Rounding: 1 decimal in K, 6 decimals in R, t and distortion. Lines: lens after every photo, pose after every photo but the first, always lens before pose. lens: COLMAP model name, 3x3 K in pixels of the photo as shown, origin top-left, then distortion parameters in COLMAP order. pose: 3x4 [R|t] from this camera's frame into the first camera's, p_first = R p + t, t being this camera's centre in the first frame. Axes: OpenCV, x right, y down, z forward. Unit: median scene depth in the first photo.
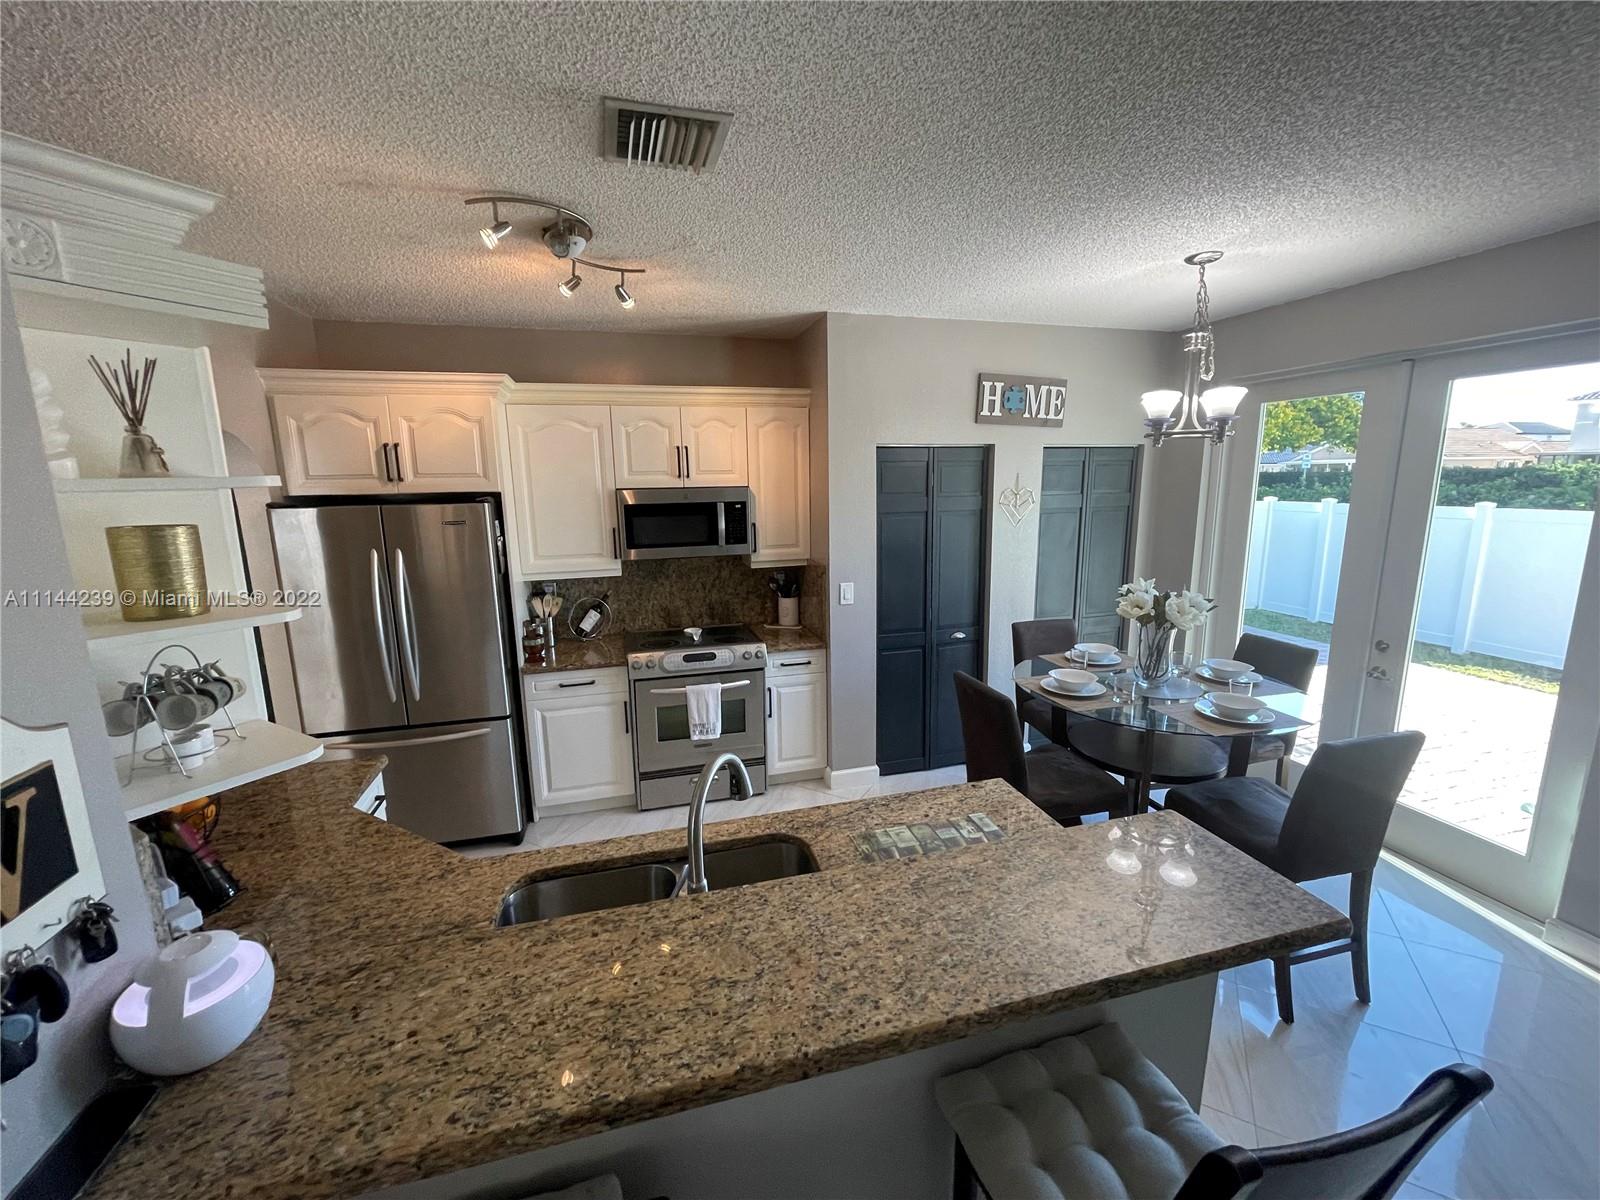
lens RADIAL K [[648.4, 0, 795.0], [0, 648.4, 595.0], [0, 0, 1]] dist [-0.007442, 0.000039]
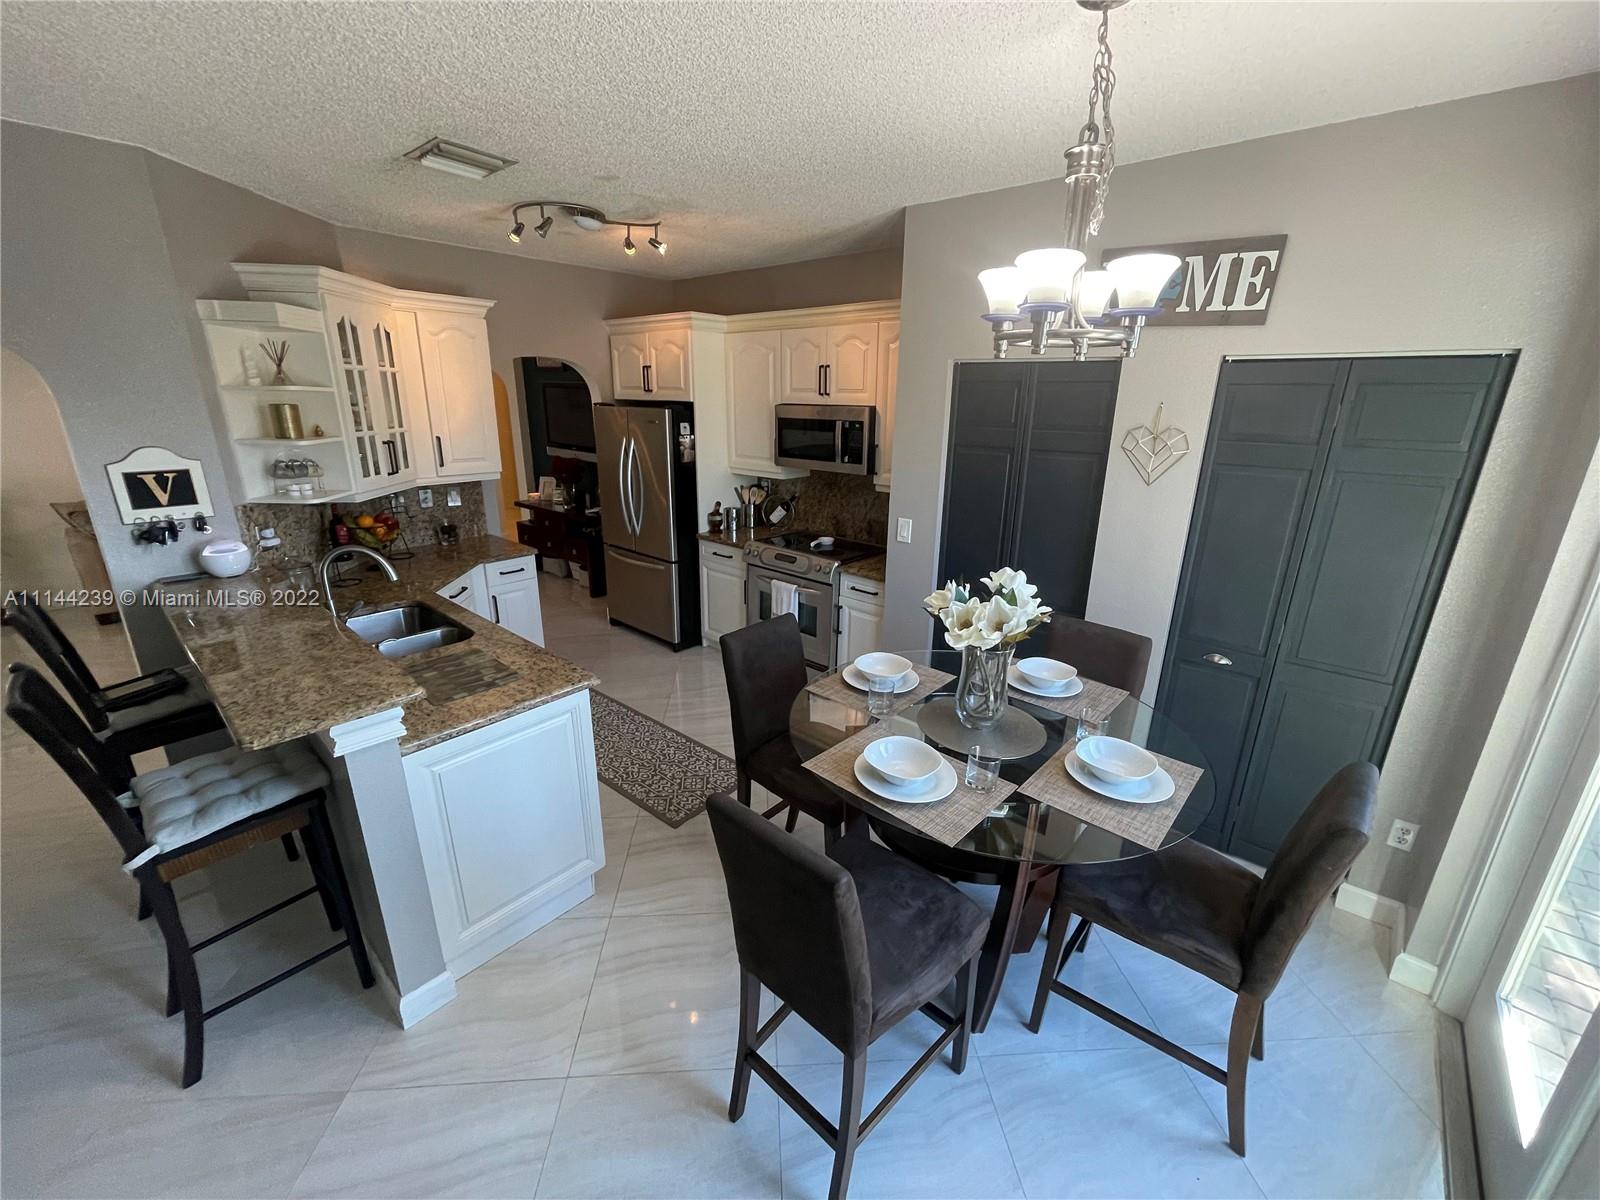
lens RADIAL K [[648.4, 0, 800.4], [0, 648.4, 598.6], [0, 0, 1]] dist [-0.007442, 0.000039]
pose [[0.550819, 0.273599, -0.788506, 0.749023], [-0.172313, 0.961668, 0.213312, -0.079314], [0.816644, 0.018374, 0.576850, 0.353695]]
